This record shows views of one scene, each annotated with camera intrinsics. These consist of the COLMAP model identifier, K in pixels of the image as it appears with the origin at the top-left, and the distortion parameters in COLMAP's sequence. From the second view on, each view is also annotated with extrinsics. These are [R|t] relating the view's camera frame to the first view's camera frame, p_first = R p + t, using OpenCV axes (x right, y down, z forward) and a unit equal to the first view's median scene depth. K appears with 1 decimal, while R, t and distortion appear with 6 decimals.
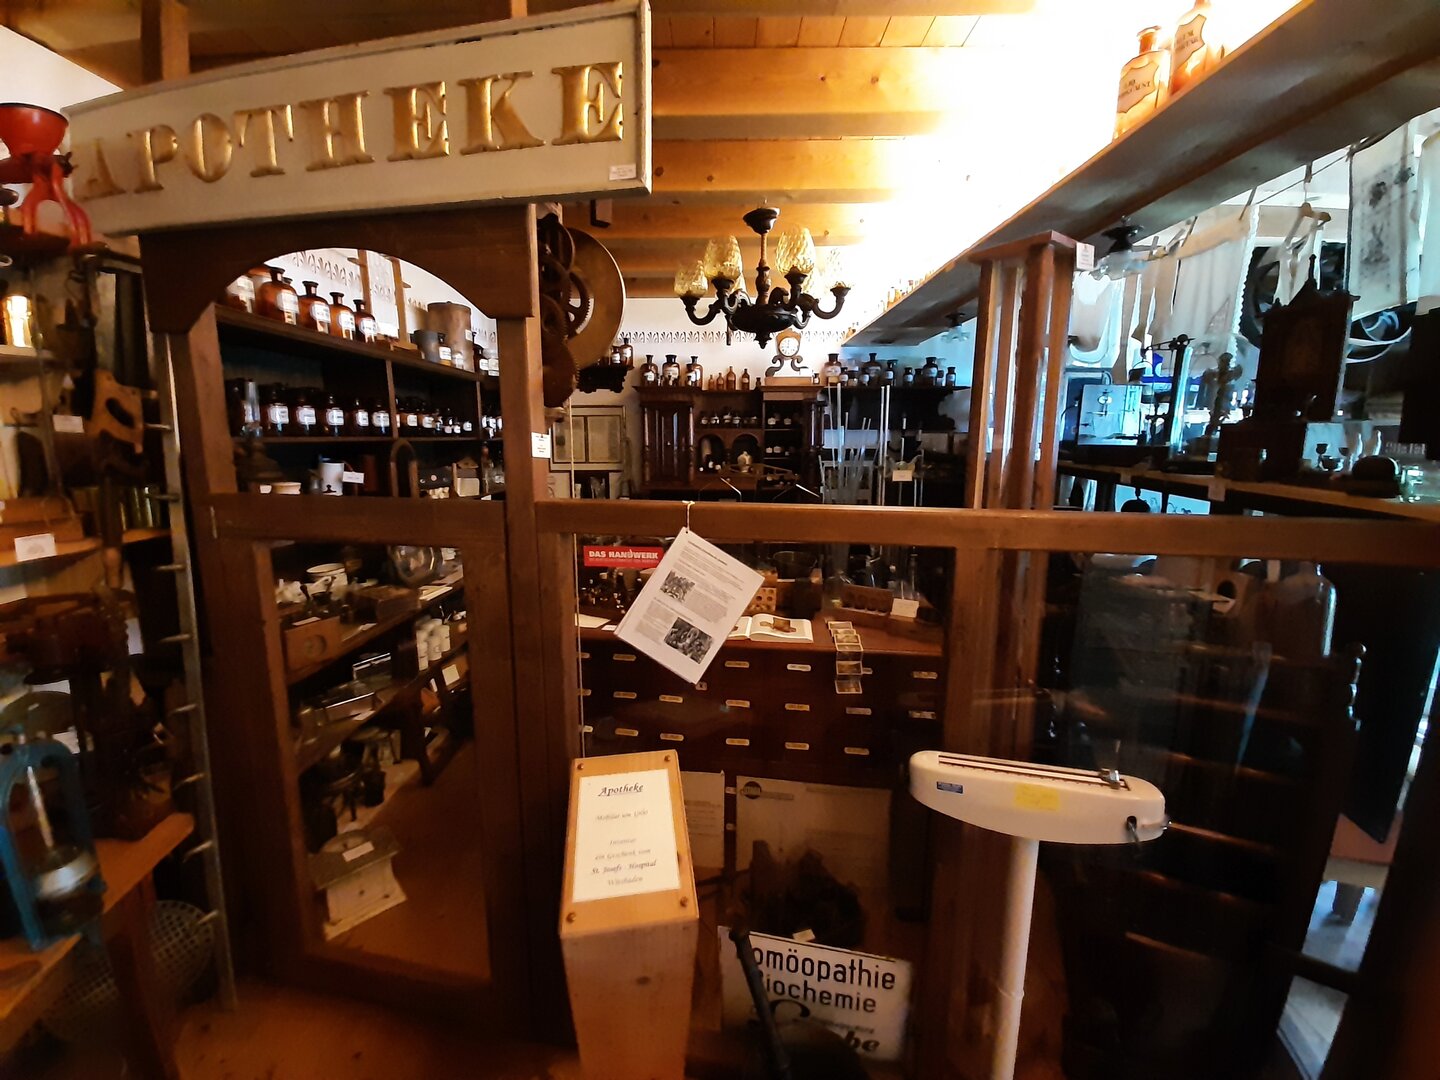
lens RADIAL K [[561.1, 0, 708.8], [0, 561.1, 527.7], [0, 0, 1]] dist [-0.001237, -0.000261]
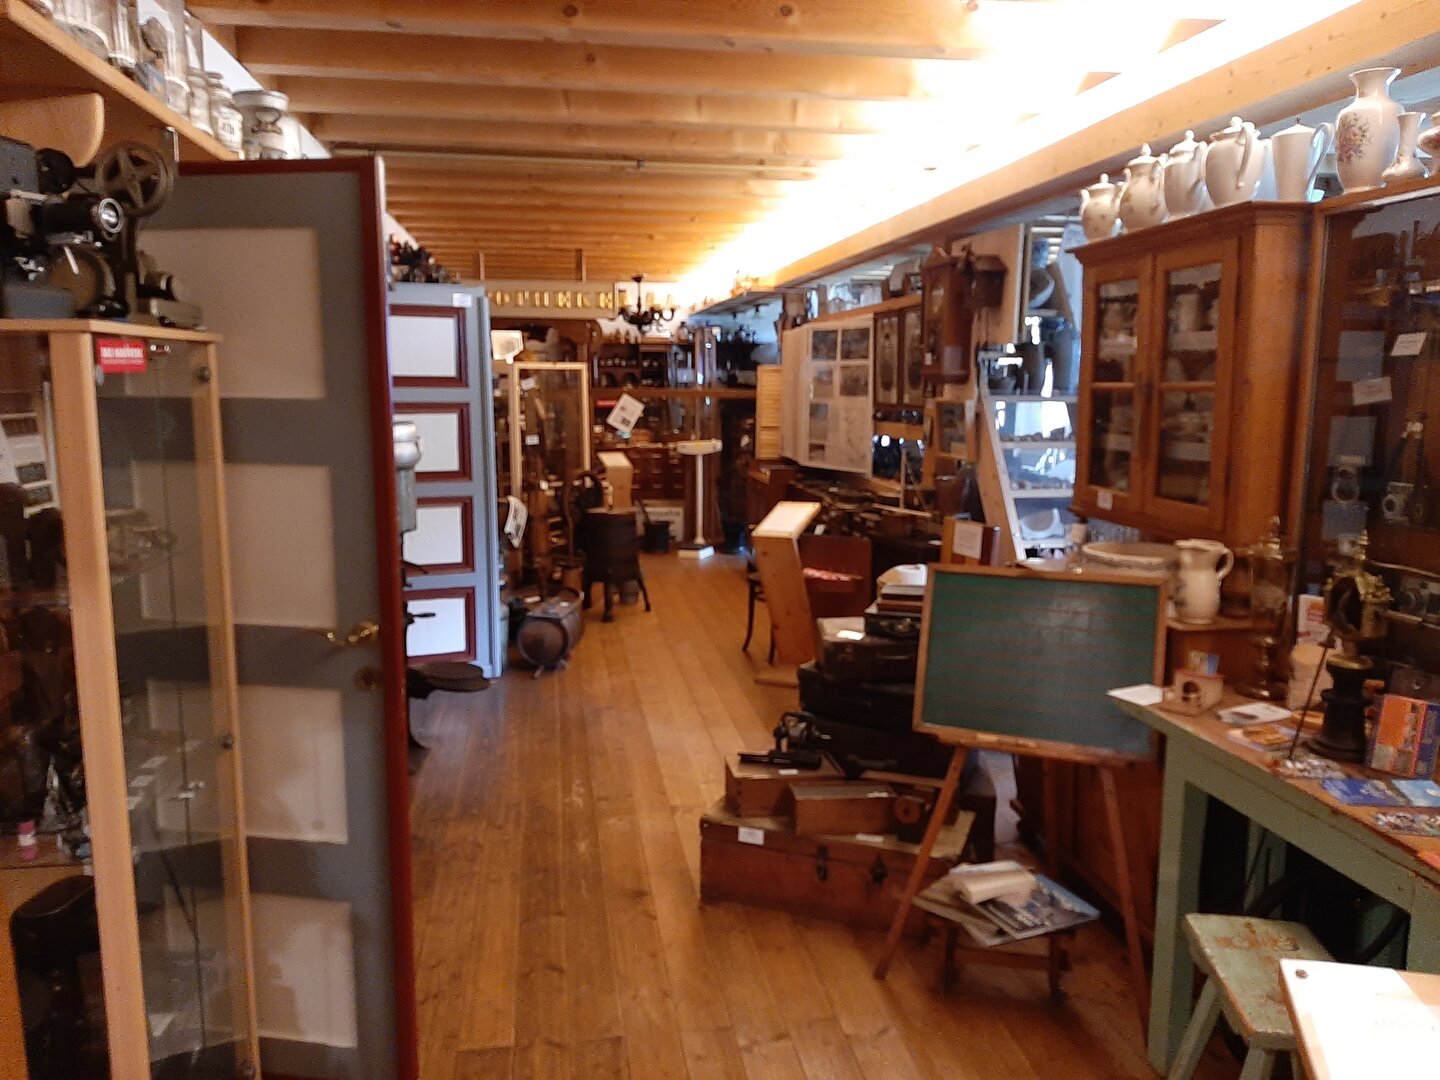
lens RADIAL K [[1107.6, 0, 720.0], [0, 1107.6, 540.0], [0, 0, 1]] dist [0.068892, -0.119933]
pose [[0.985071, -0.022964, 0.170613, -0.375525], [0.024866, 0.999650, -0.009016, 0.567074], [-0.170346, 0.013124, 0.985297, -3.510054]]
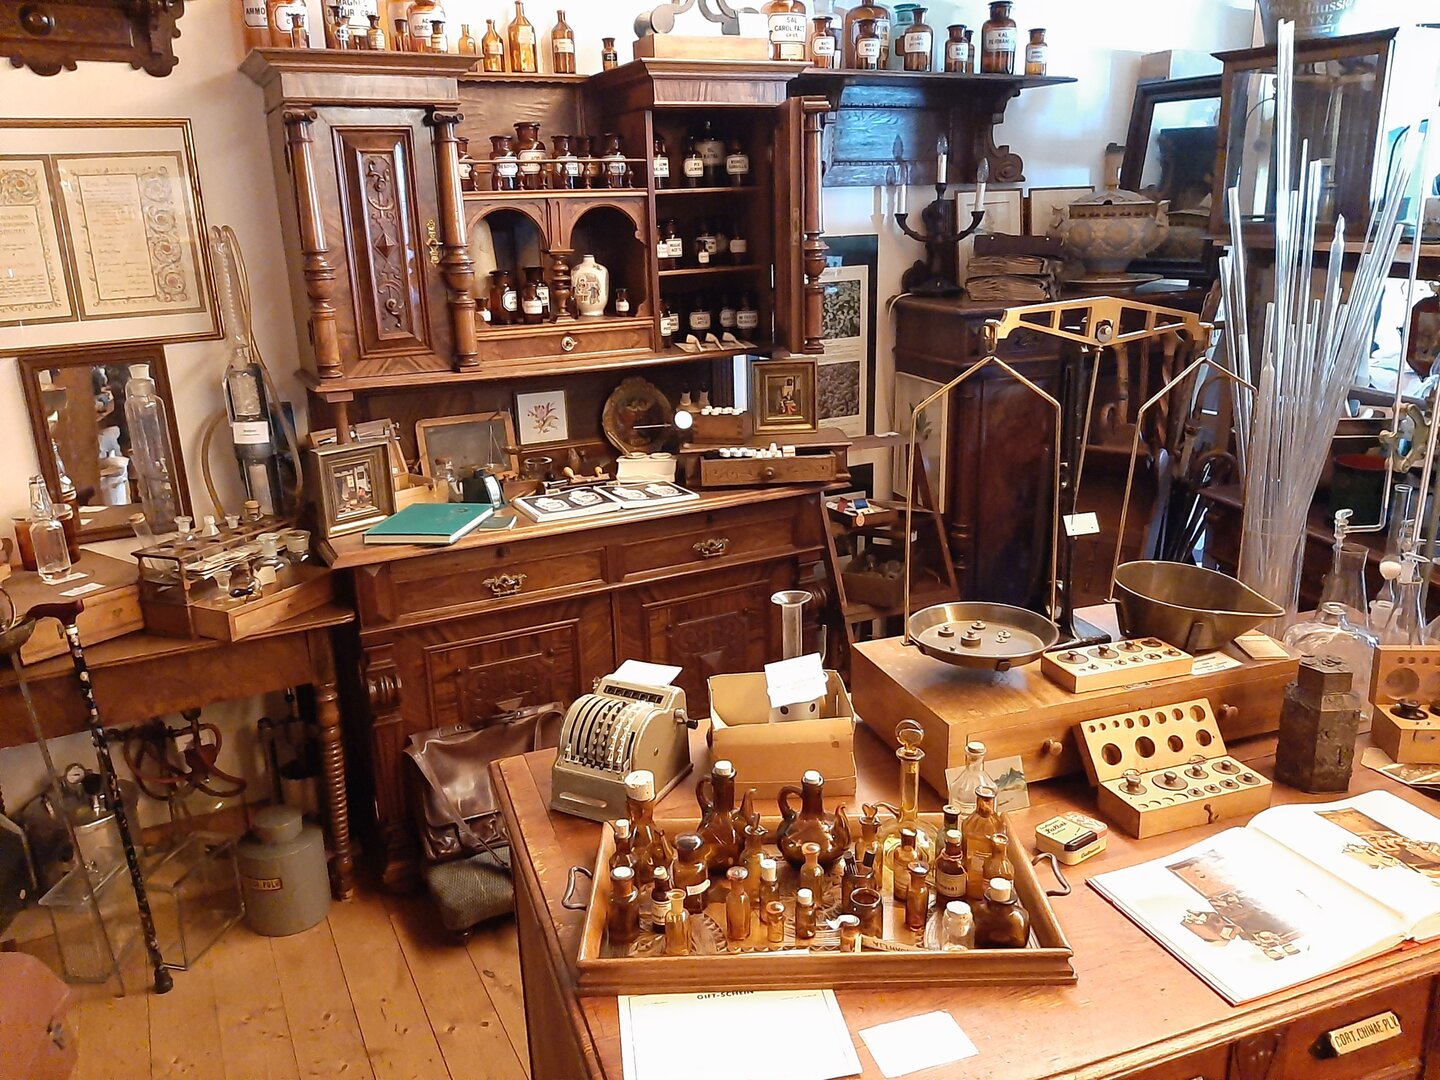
lens RADIAL K [[1107.6, 0, 720.0], [0, 1107.6, 540.0], [0, 0, 1]] dist [0.068892, -0.119933]
pose [[0.883252, -0.159641, 0.440887, -0.346828], [0.102072, 0.983171, 0.151510, -0.096599], [-0.457655, -0.088820, 0.884683, 0.539535]]
